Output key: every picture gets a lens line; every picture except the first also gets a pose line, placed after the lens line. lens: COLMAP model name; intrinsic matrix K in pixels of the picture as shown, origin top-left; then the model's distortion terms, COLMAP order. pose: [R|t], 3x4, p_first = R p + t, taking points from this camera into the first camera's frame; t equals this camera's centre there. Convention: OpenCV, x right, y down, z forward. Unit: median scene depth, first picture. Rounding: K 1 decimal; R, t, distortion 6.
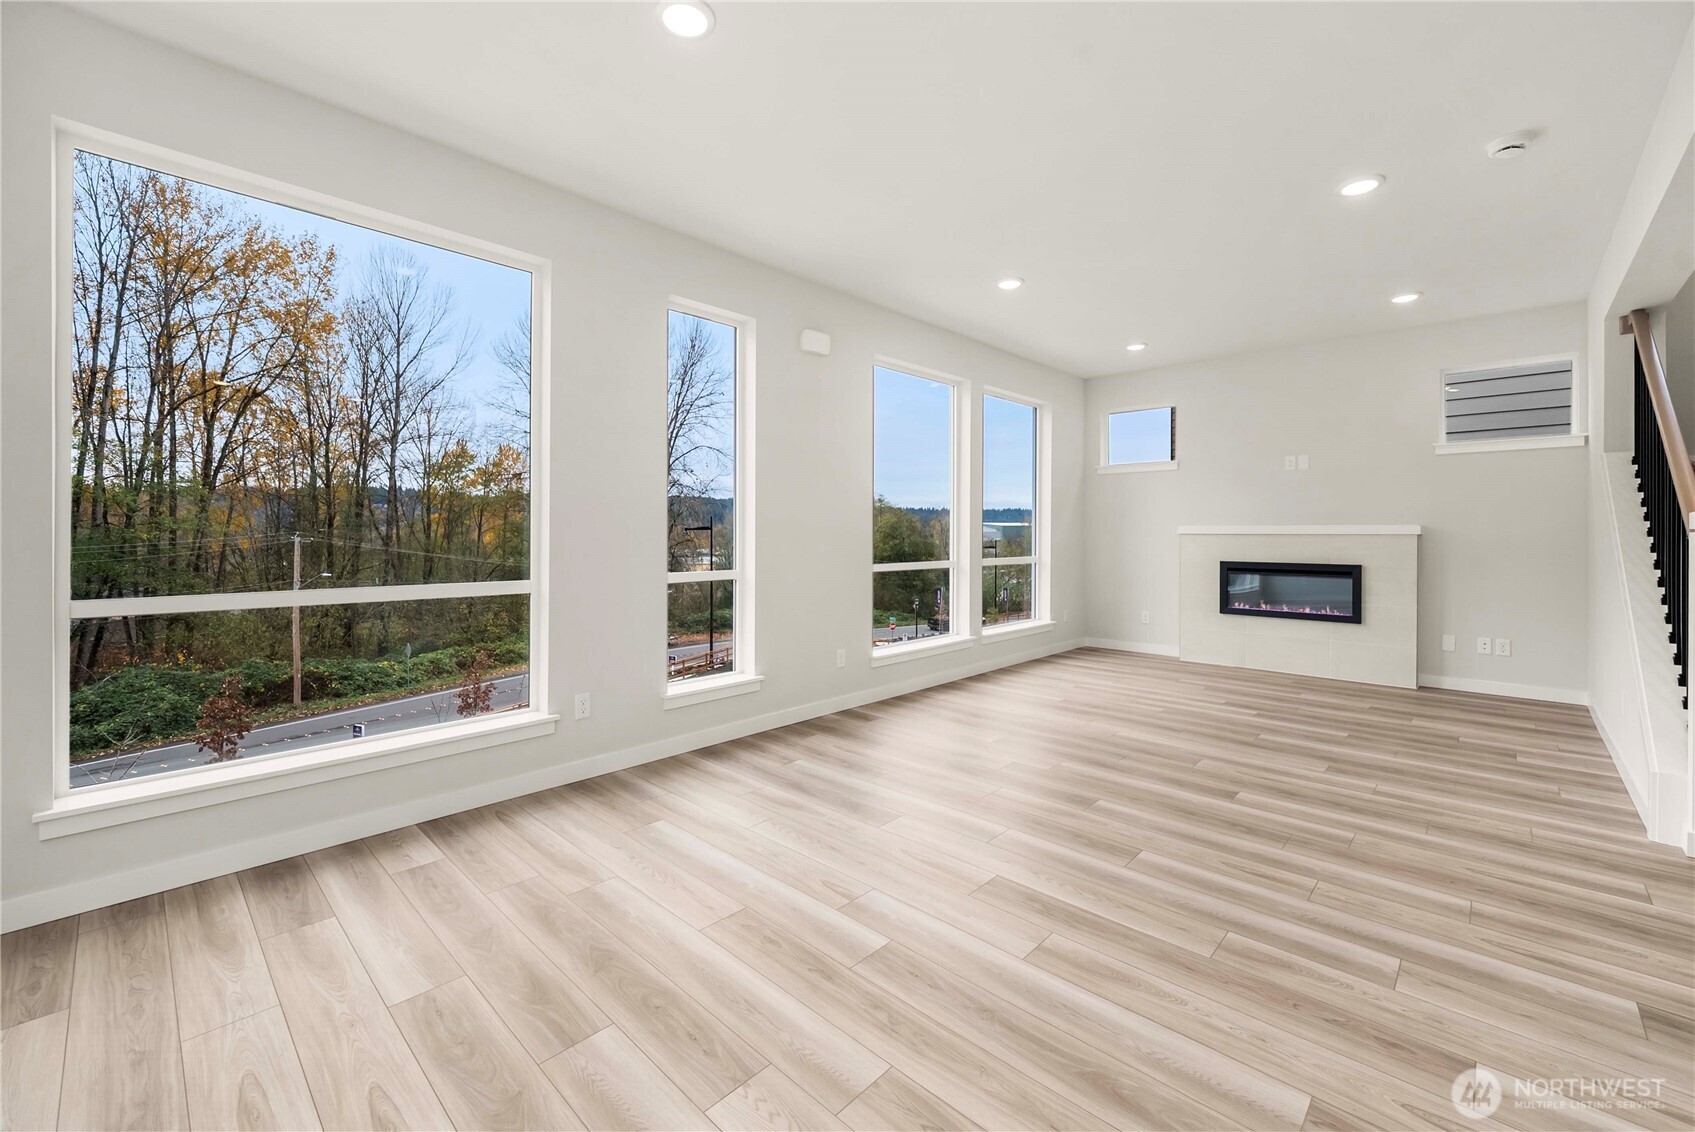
lens RADIAL K [[689.8, 0, 846.6], [0, 689.8, 531.5], [0, 0, 1]] dist [-0.001836, -0.000471]
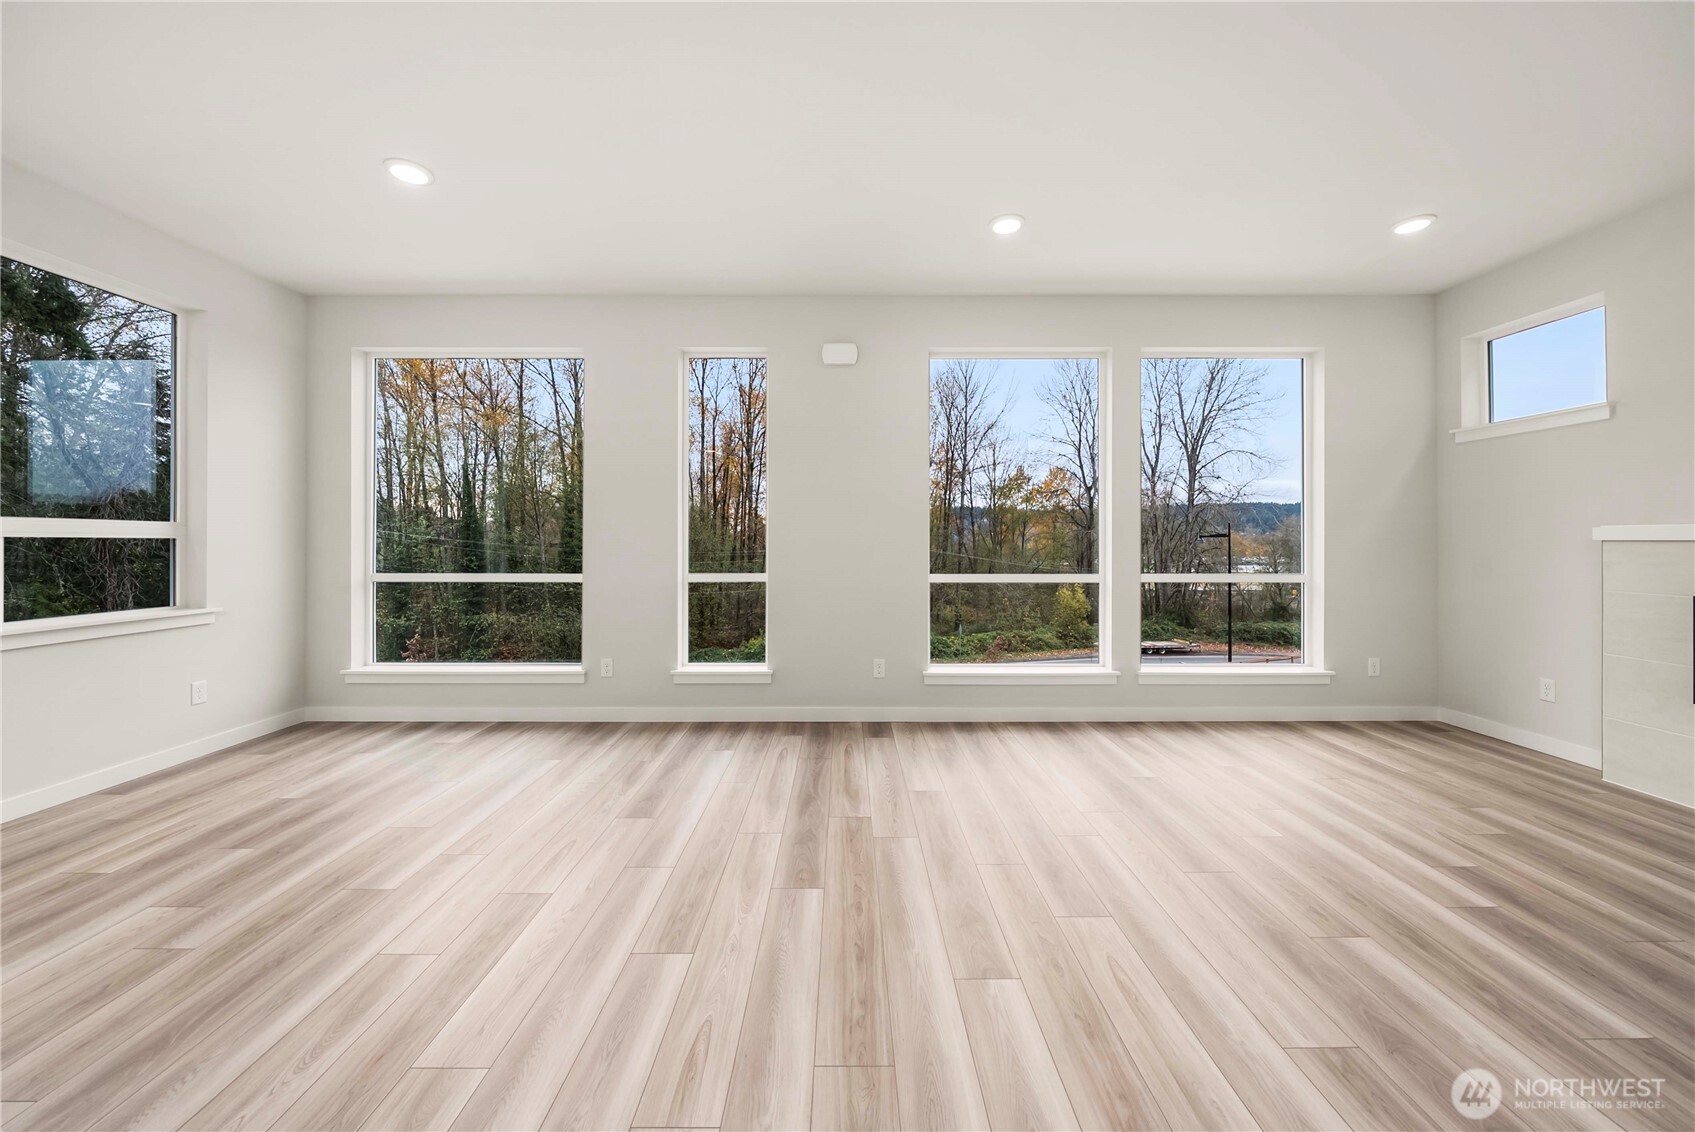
lens RADIAL K [[608.3, 0, 846.9], [0, 608.3, 535.9], [0, 0, 1]] dist [-0.006201, 0.000054]
pose [[0.689689, -0.006777, -0.724074, 0.948610], [0.002849, 0.999974, -0.006646, 0.002322], [0.724100, 0.002521, 0.689691, 0.599823]]
